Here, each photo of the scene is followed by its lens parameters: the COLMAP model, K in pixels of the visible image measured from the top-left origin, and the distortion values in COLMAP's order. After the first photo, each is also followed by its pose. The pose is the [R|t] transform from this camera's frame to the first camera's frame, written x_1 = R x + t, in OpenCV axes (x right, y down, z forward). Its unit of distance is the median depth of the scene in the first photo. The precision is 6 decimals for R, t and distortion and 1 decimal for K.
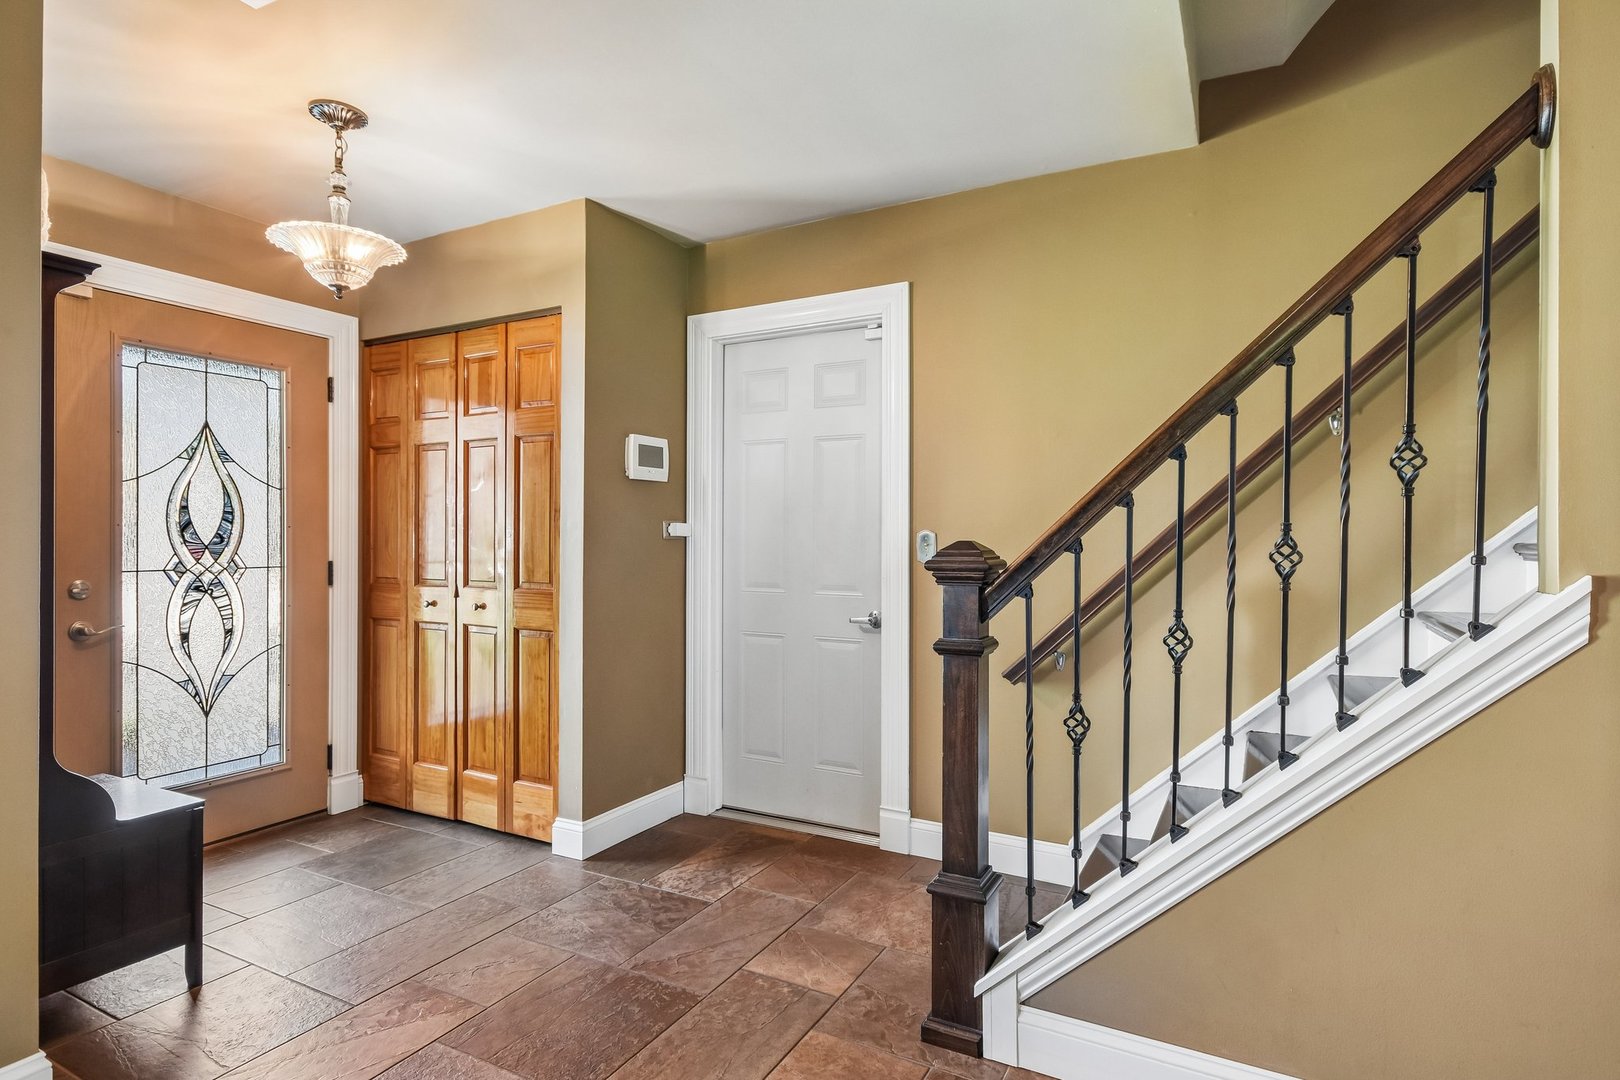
lens RADIAL K [[844.9, 0, 810.0], [0, 844.9, 540.0], [0, 0, 1]] dist [-0.000198, -0.000180]
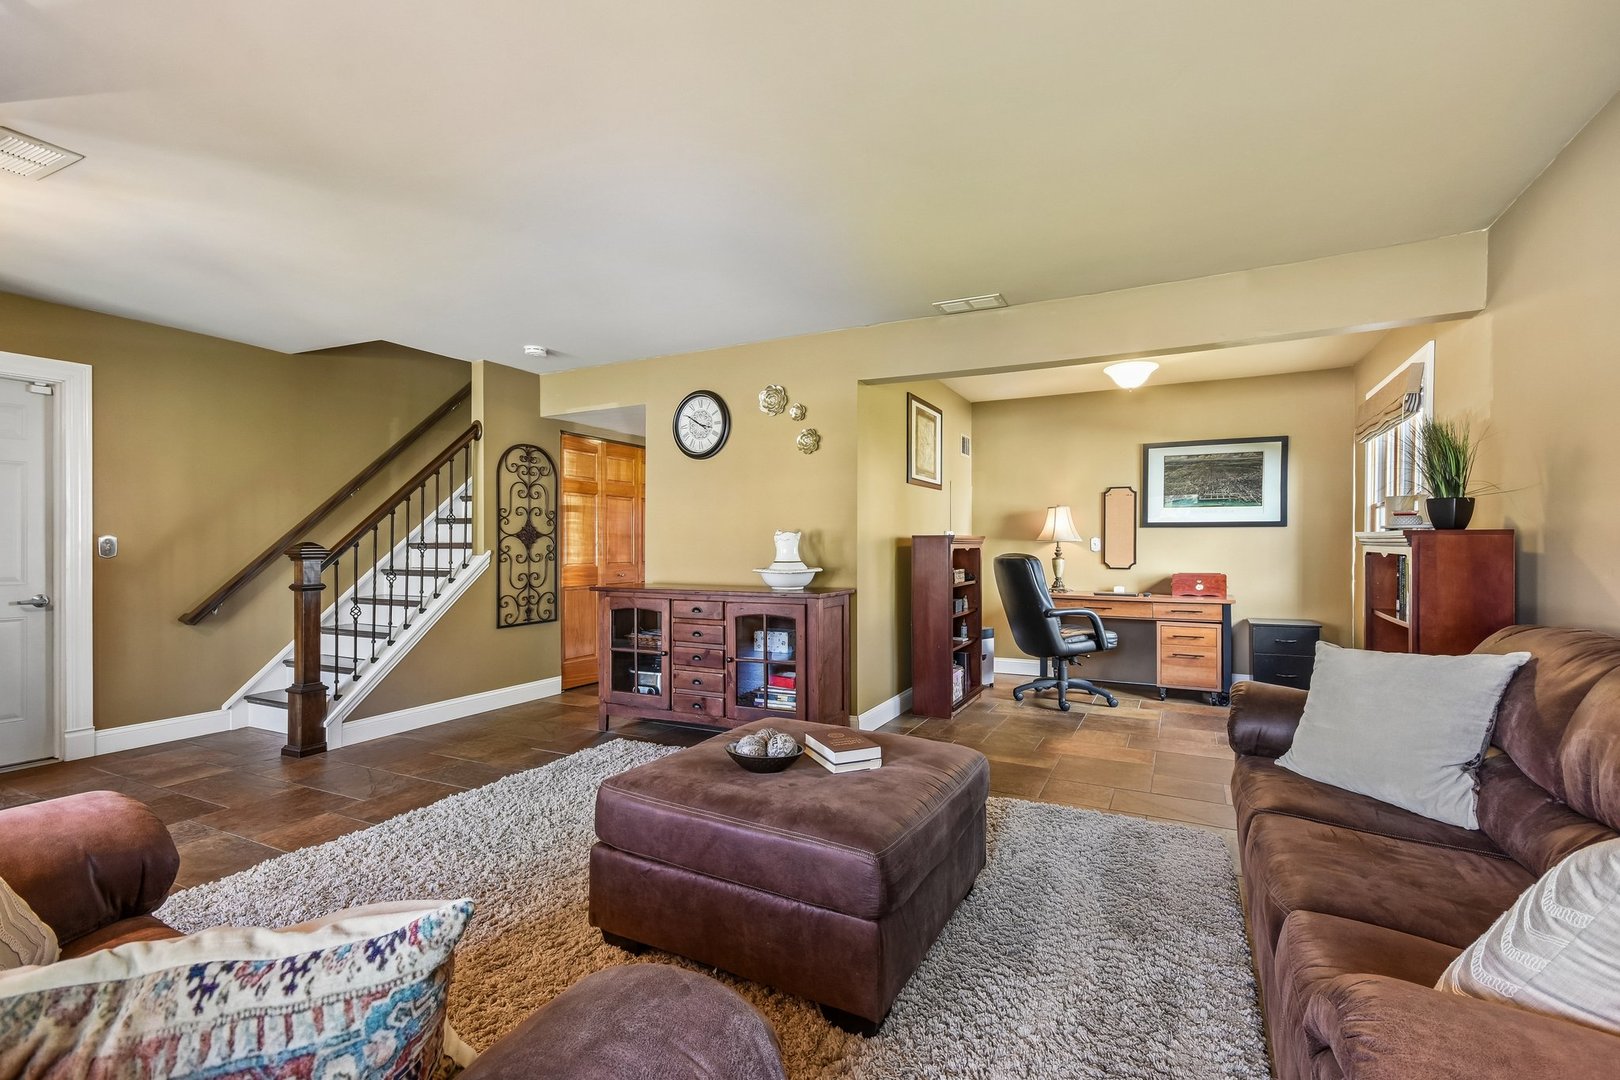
lens RADIAL K [[708.2, 0, 810.0], [0, 708.2, 540.0], [0, 0, 1]] dist [0.000067, -0.000107]
pose [[-0.001613, 0.001416, 0.999998, -1.804790], [0.002191, 0.999997, -0.001412, 0.000668], [-0.999996, 0.002188, -0.001616, -0.394849]]
